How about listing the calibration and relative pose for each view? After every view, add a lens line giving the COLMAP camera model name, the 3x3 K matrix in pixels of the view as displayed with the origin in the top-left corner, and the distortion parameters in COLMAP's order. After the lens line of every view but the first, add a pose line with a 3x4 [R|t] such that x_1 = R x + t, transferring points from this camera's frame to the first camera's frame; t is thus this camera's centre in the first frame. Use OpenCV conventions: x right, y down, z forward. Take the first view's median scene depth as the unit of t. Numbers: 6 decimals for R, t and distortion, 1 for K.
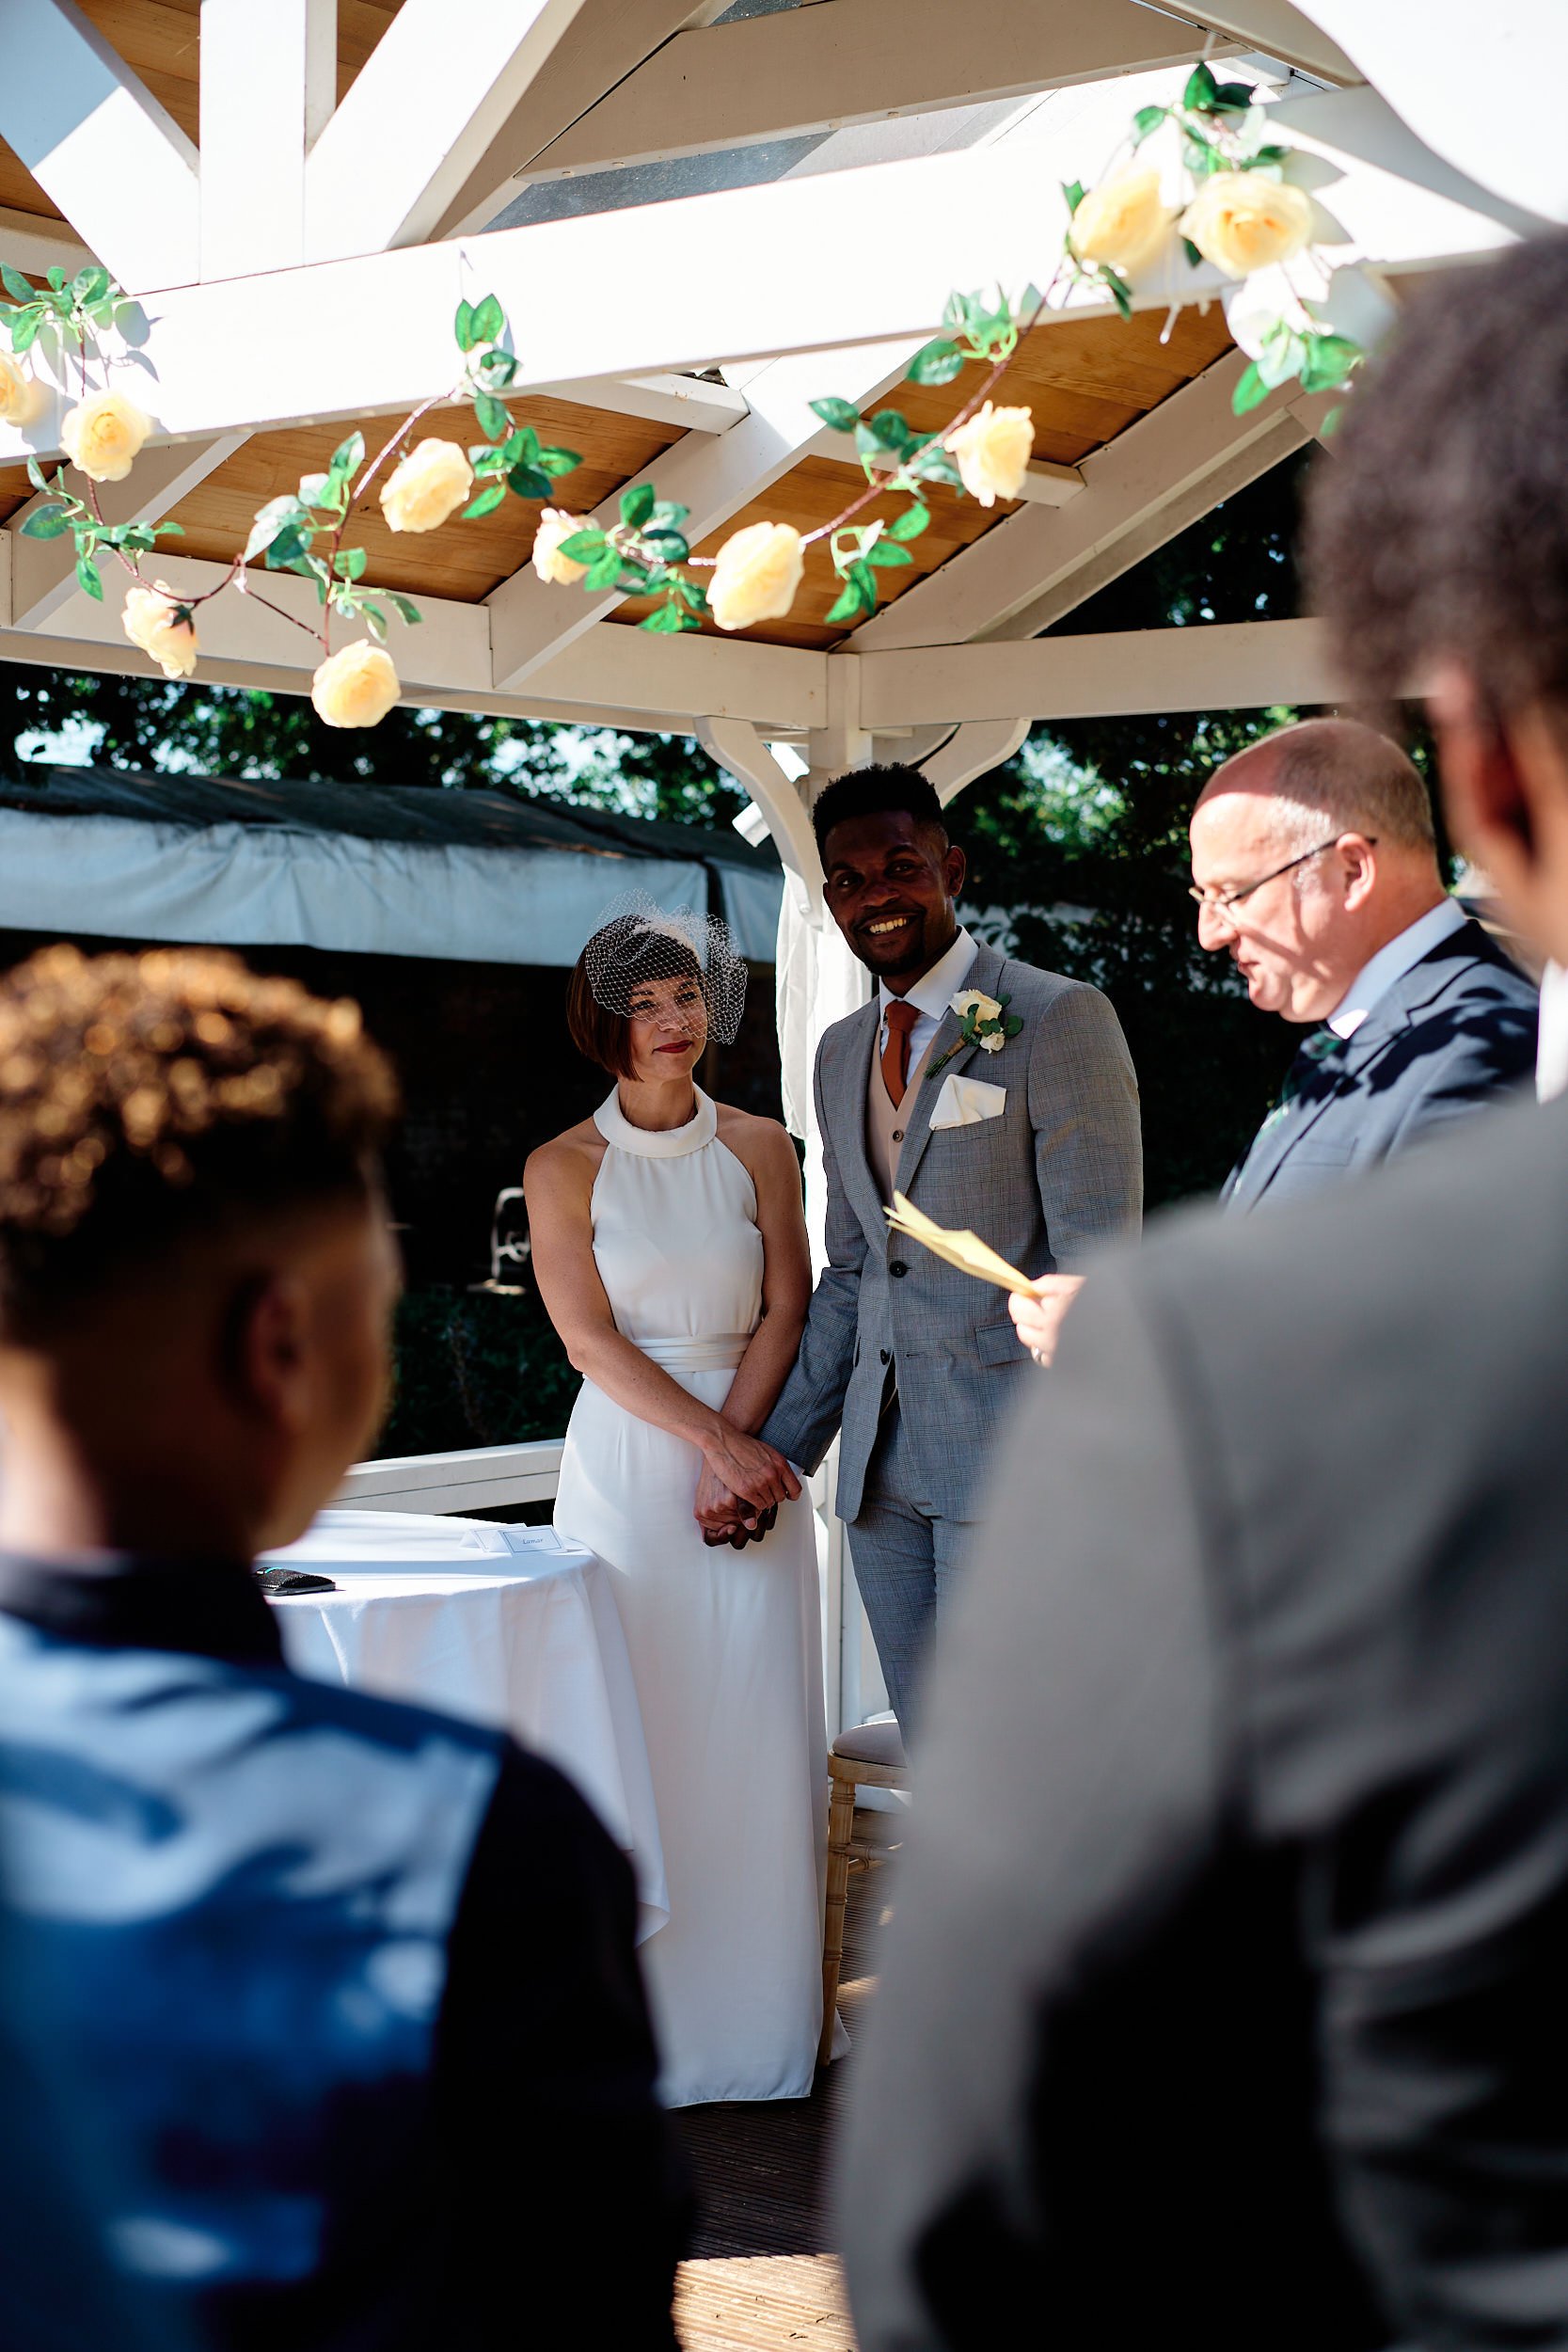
lens RADIAL K [[3790.7, 0, 798.6], [0, 3790.7, 1183.2], [0, 0, 1]] dist [0.047603, 0.000000]
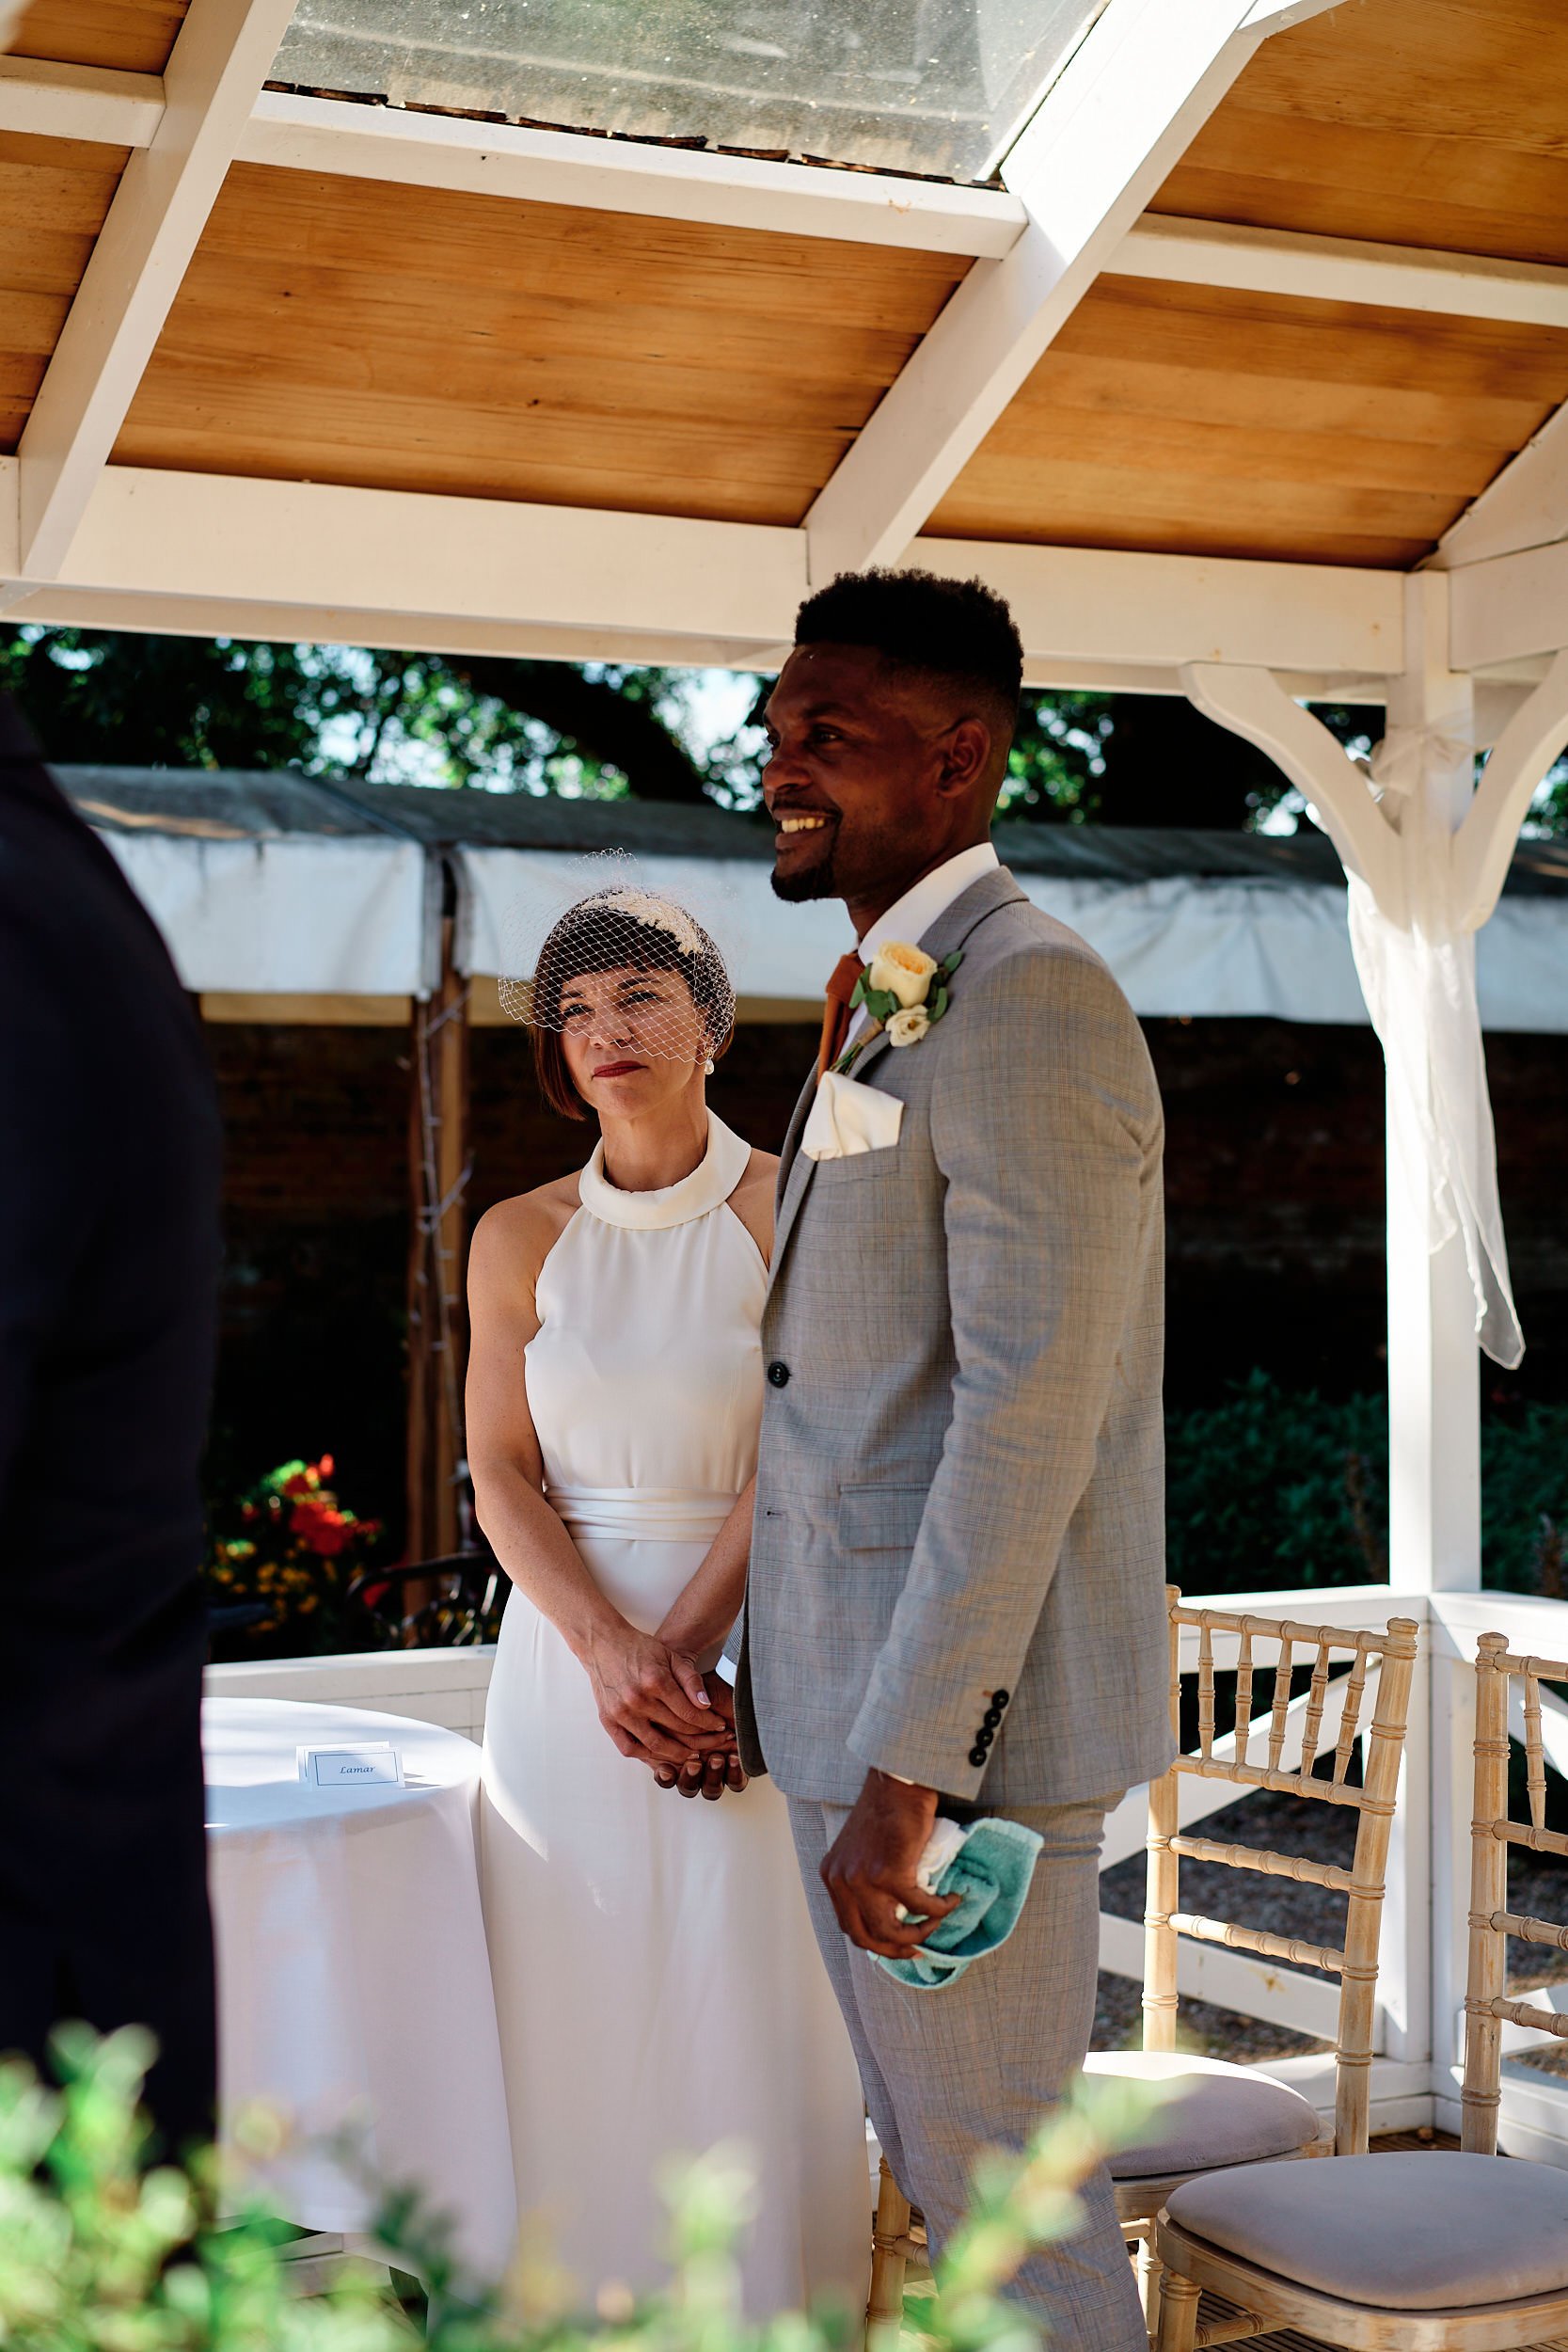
lens RADIAL K [[3790.7, 0, 797.1], [0, 3790.7, 1119.5], [0, 0, 1]] dist [0.047603, 0.000000]
pose [[0.908728, -0.022774, -0.416766, 0.228346], [0.002441, 0.998783, -0.049256, 0.005828], [0.417381, 0.043743, 0.907678, 0.295578]]
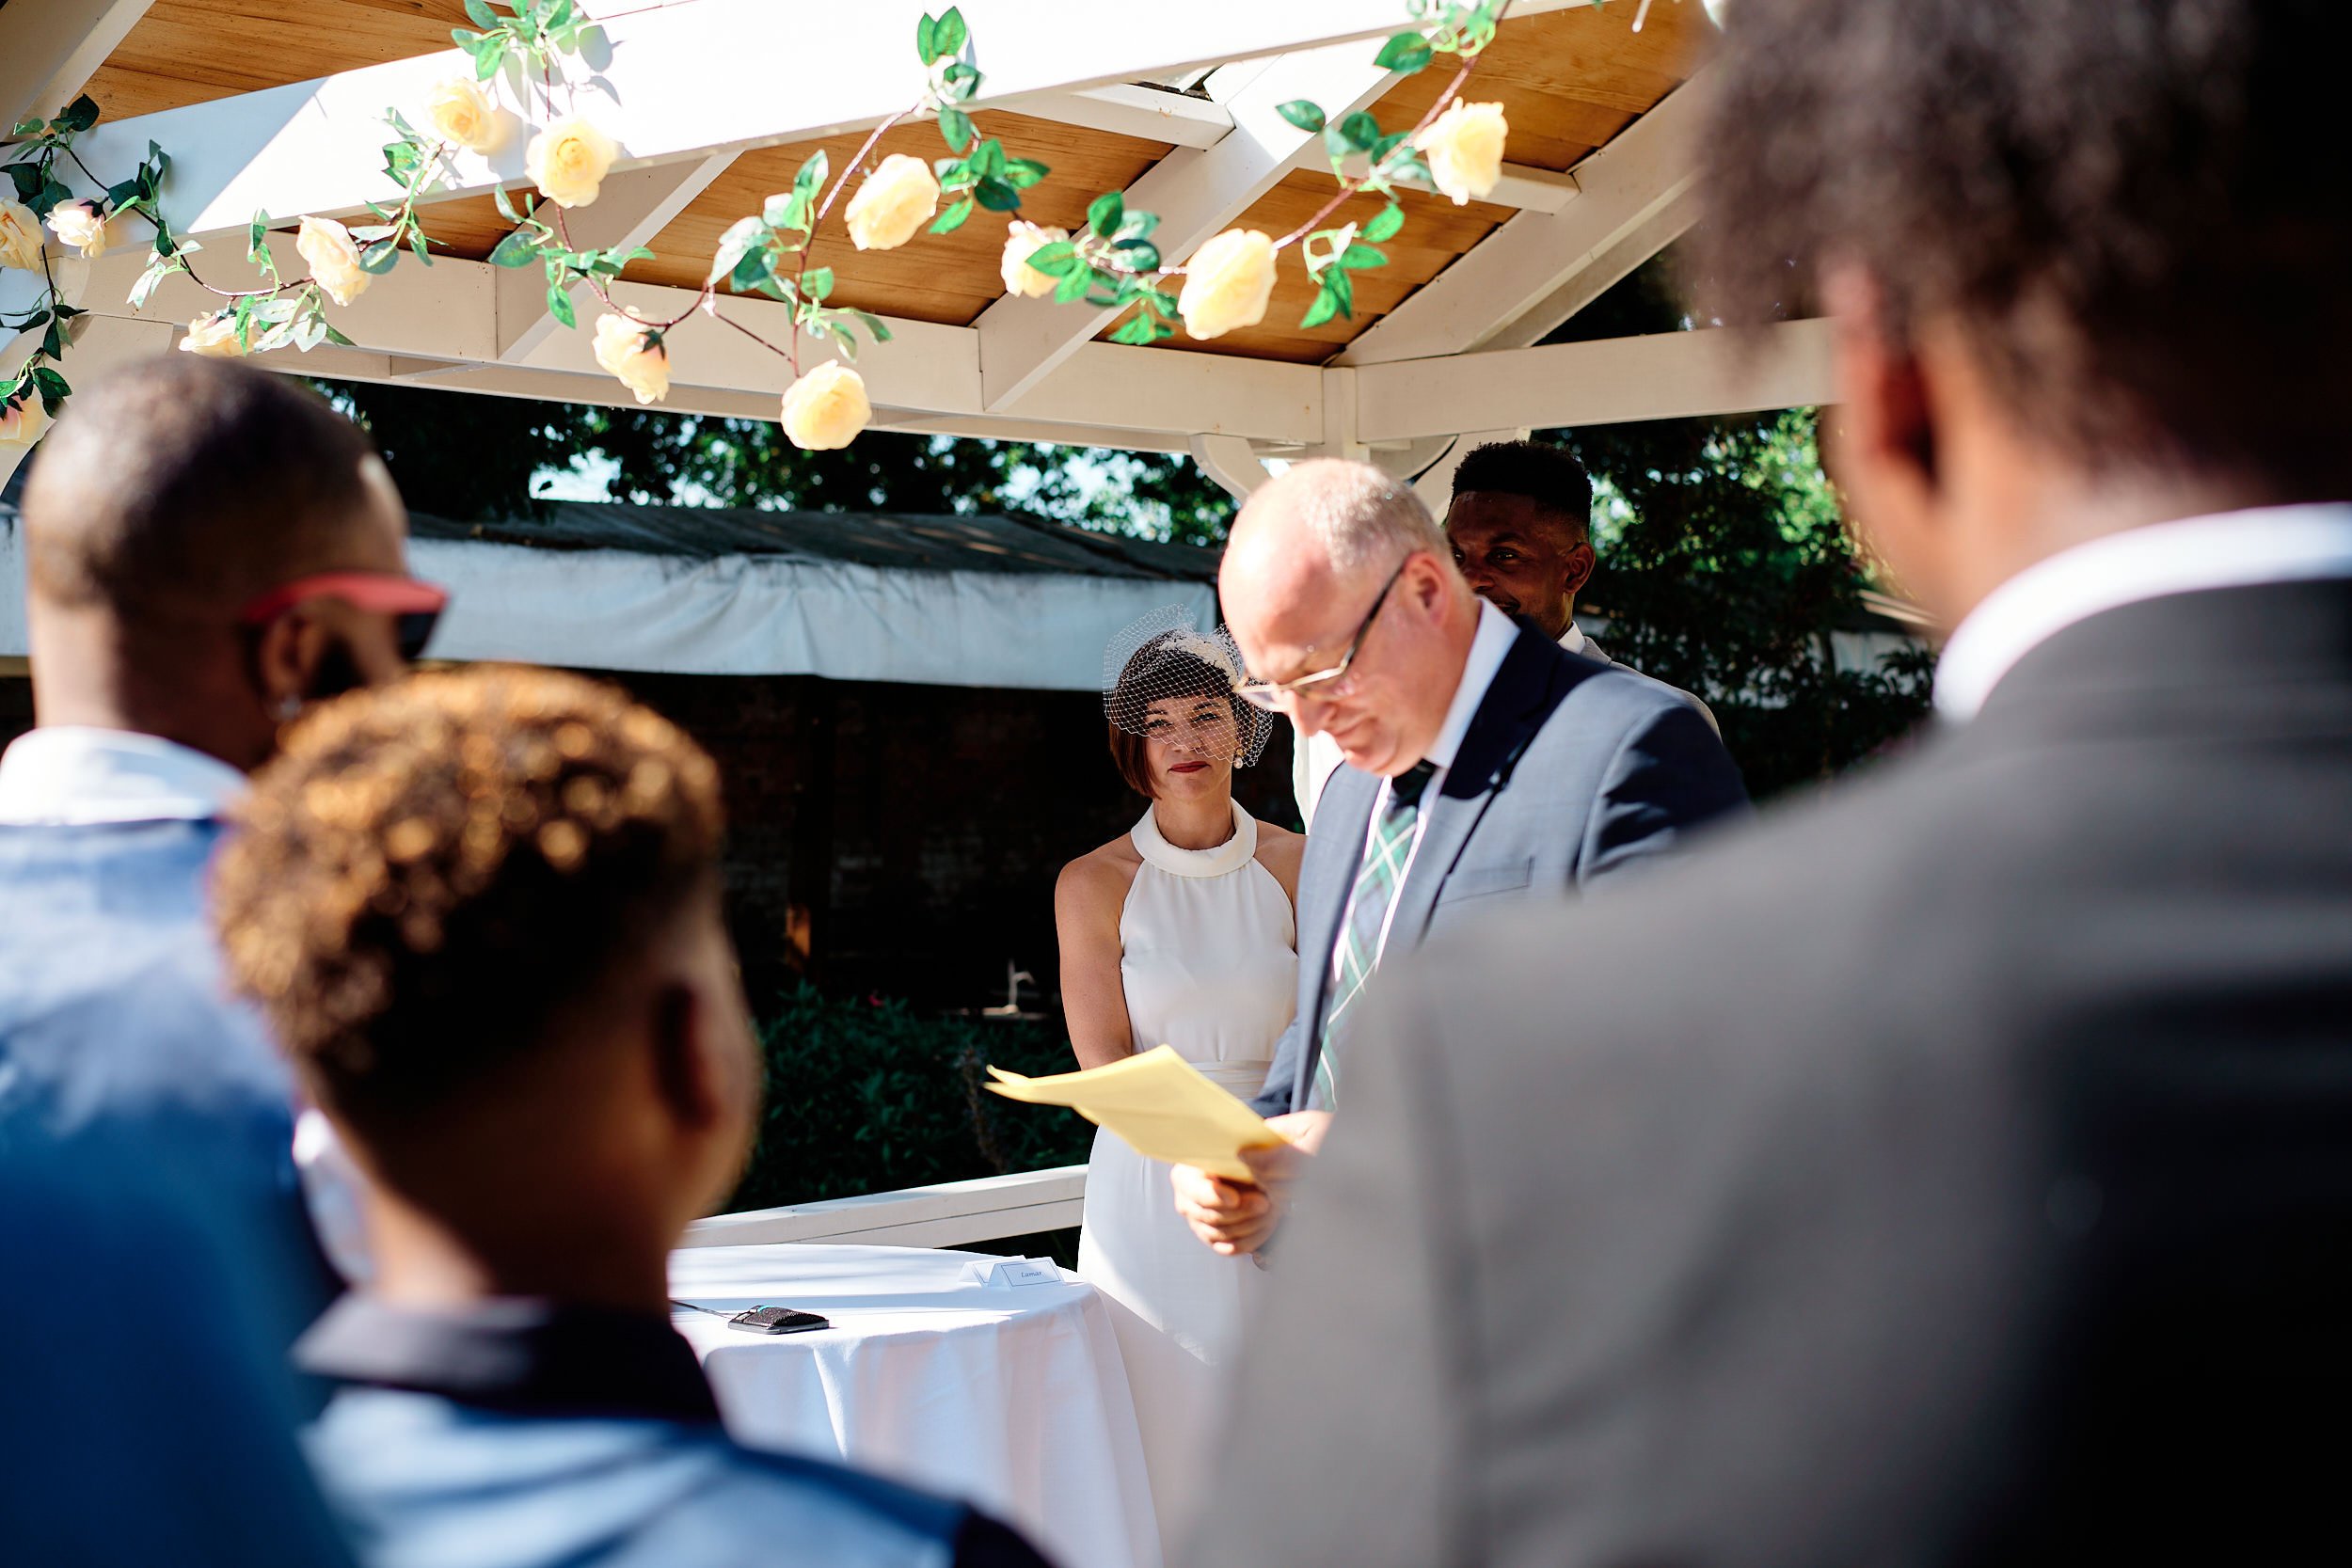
lens RADIAL K [[3790.7, 0, 1169.1], [0, 3790.7, 786.3], [0, 0, 1]] dist [0.047603, 0.000000]
pose [[0.998962, -0.021035, -0.040392, 0.005694], [0.019767, 0.999307, -0.031544, 0.000051], [0.041028, 0.030713, 0.998686, 0.014225]]
